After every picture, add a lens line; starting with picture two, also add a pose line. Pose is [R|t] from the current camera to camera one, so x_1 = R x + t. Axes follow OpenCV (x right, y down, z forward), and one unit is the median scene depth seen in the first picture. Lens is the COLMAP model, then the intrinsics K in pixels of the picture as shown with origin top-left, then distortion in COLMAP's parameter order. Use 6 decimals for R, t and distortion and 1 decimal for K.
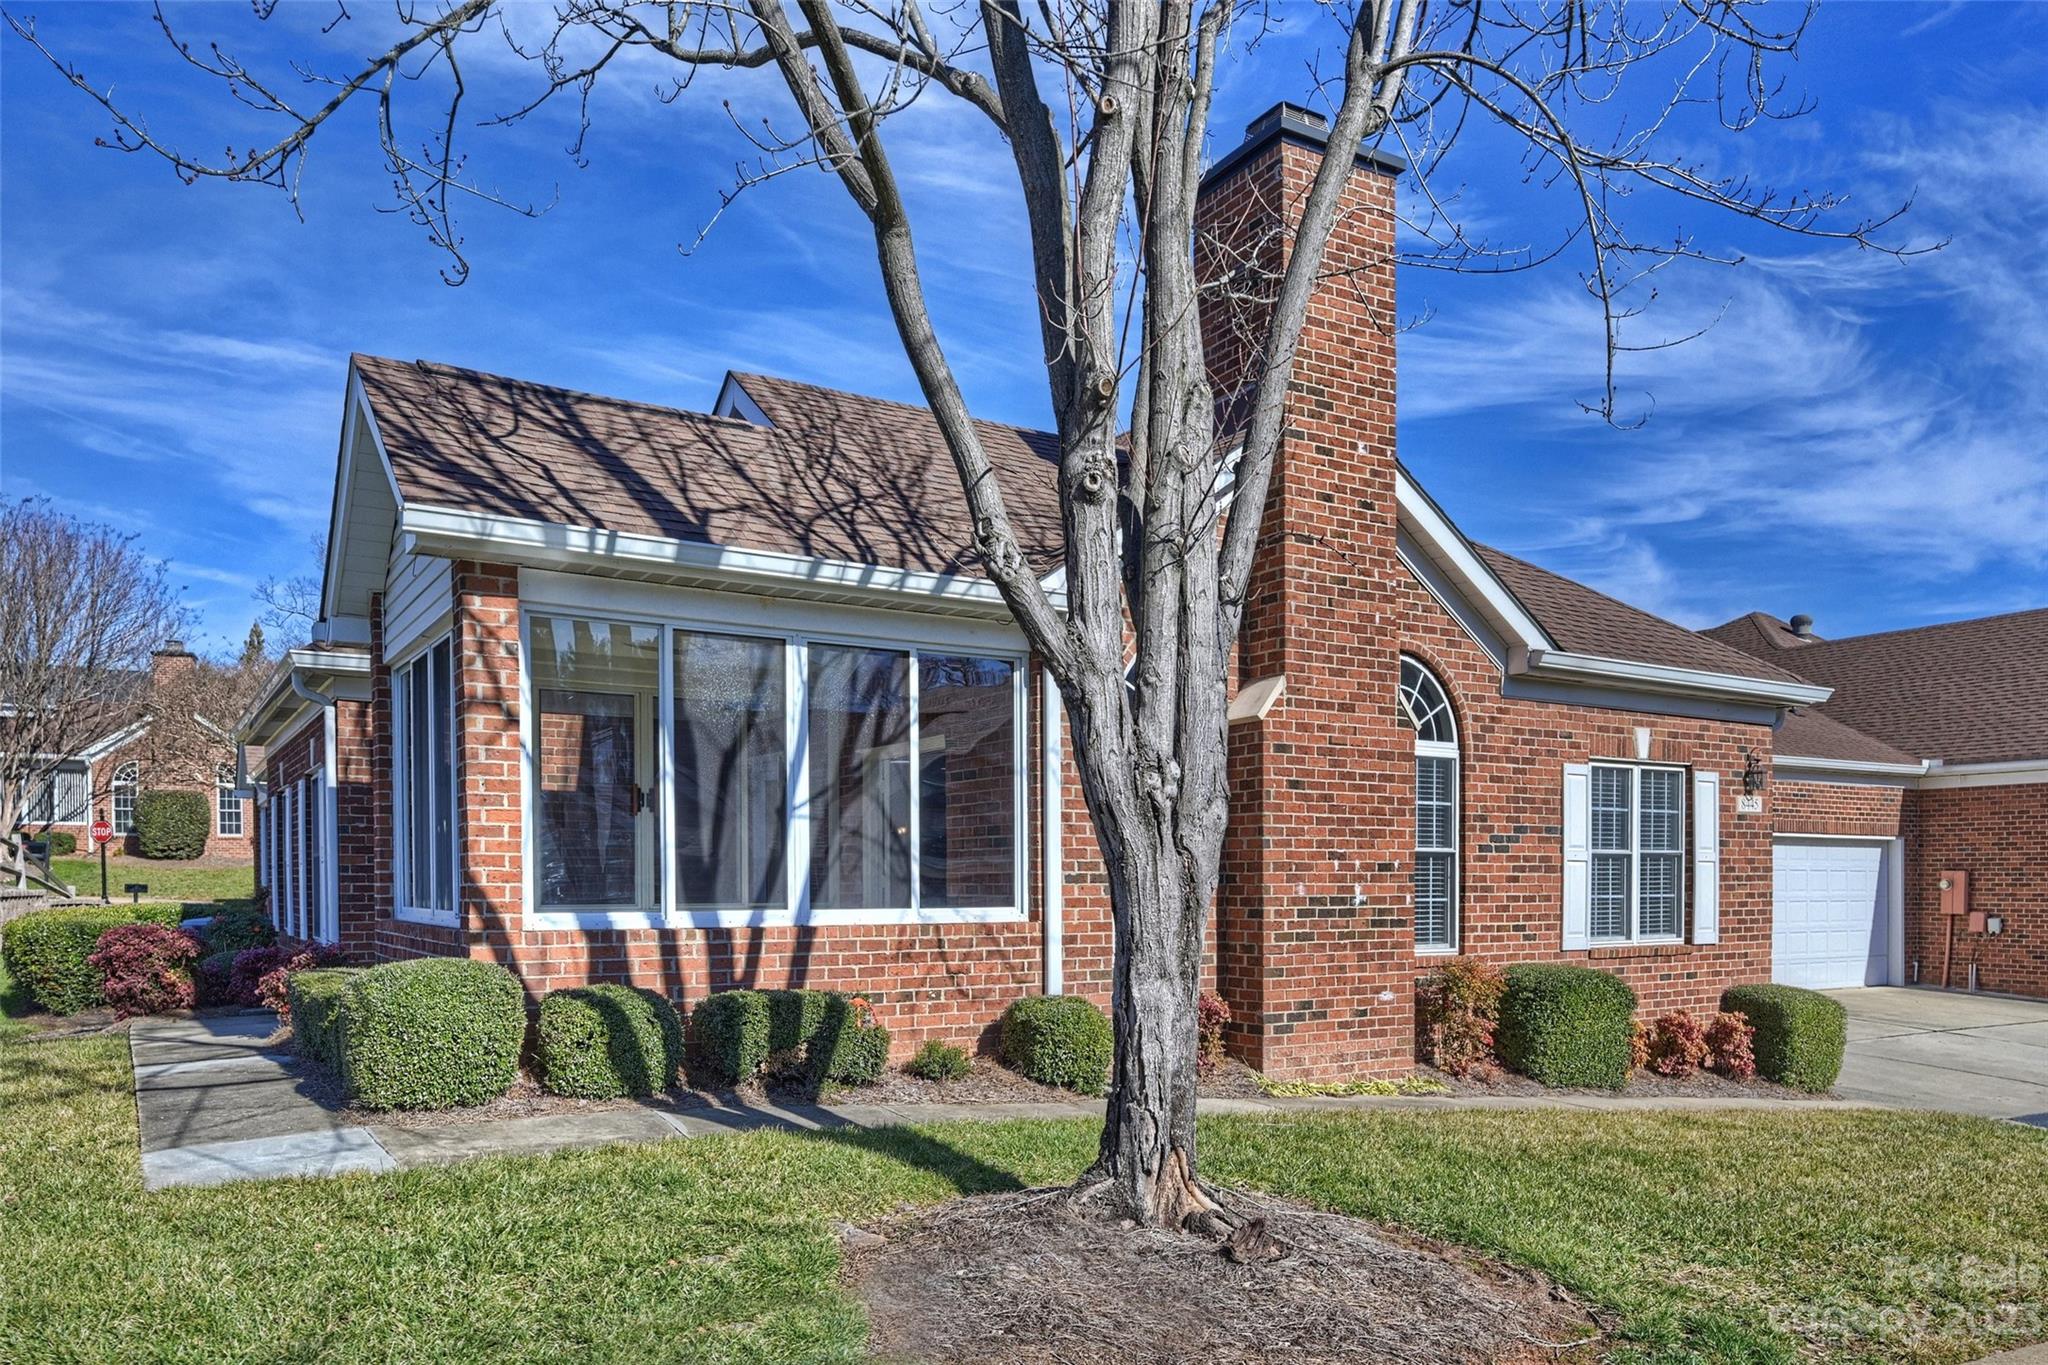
lens RADIAL K [[1448.1, 0, 1066.3], [0, 1448.1, 899.5], [0, 0, 1]] dist [-0.005008, -0.000483]
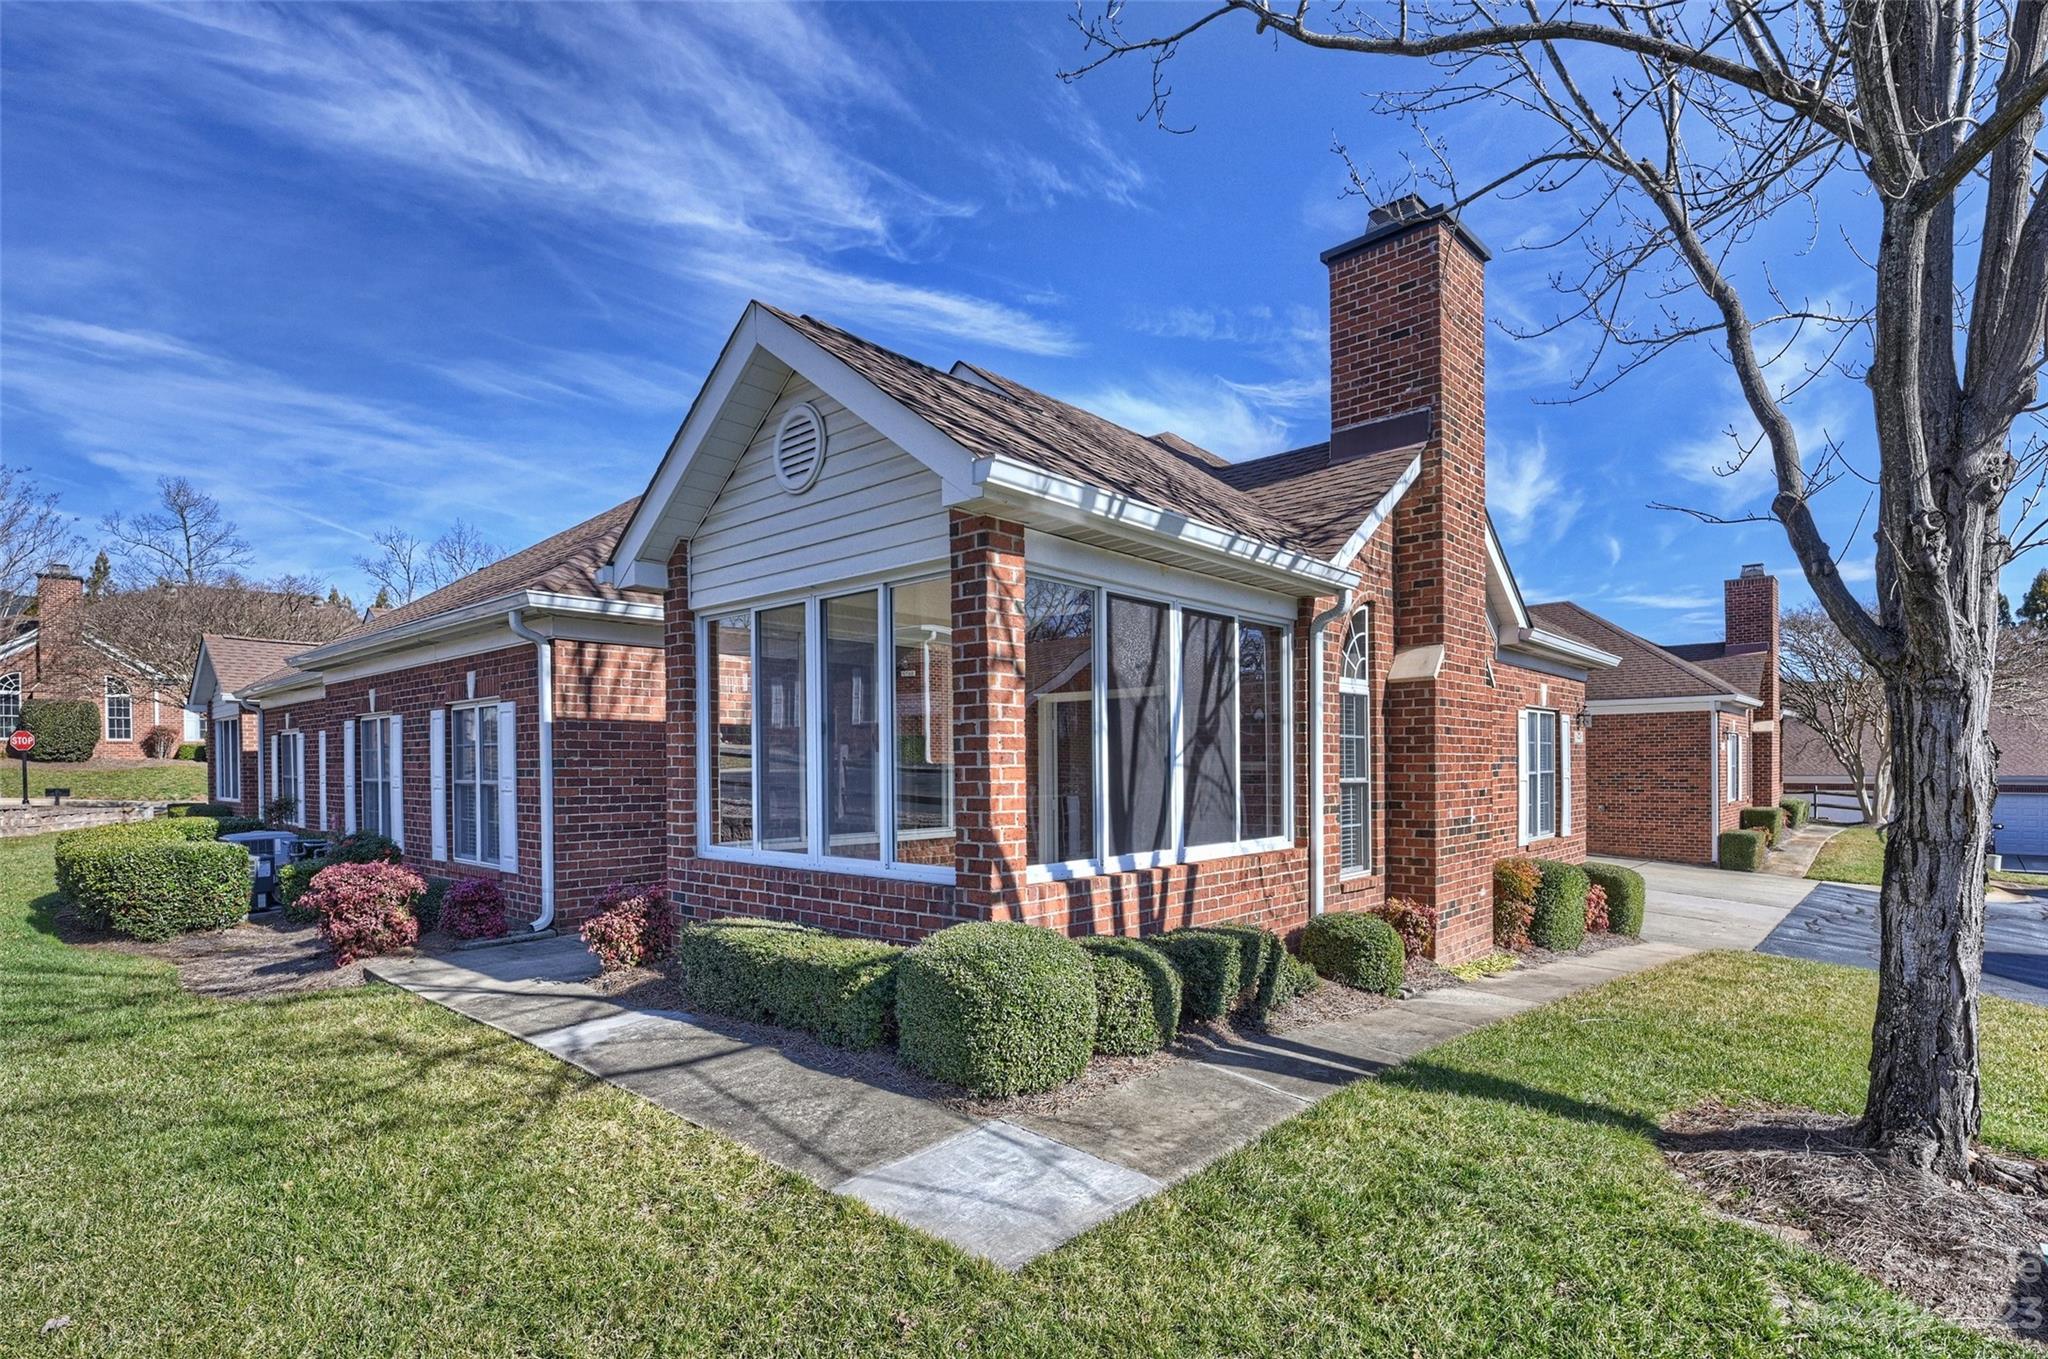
lens RADIAL K [[1008.6, 0, 1026.6], [0, 1008.6, 759.7], [0, 0, 1]] dist [-0.000236, -0.000641]
pose [[0.965319, -0.003326, 0.261051, -0.419142], [0.007940, 0.999830, -0.016621, -0.041359], [-0.260951, 0.018118, 0.965182, 0.241320]]
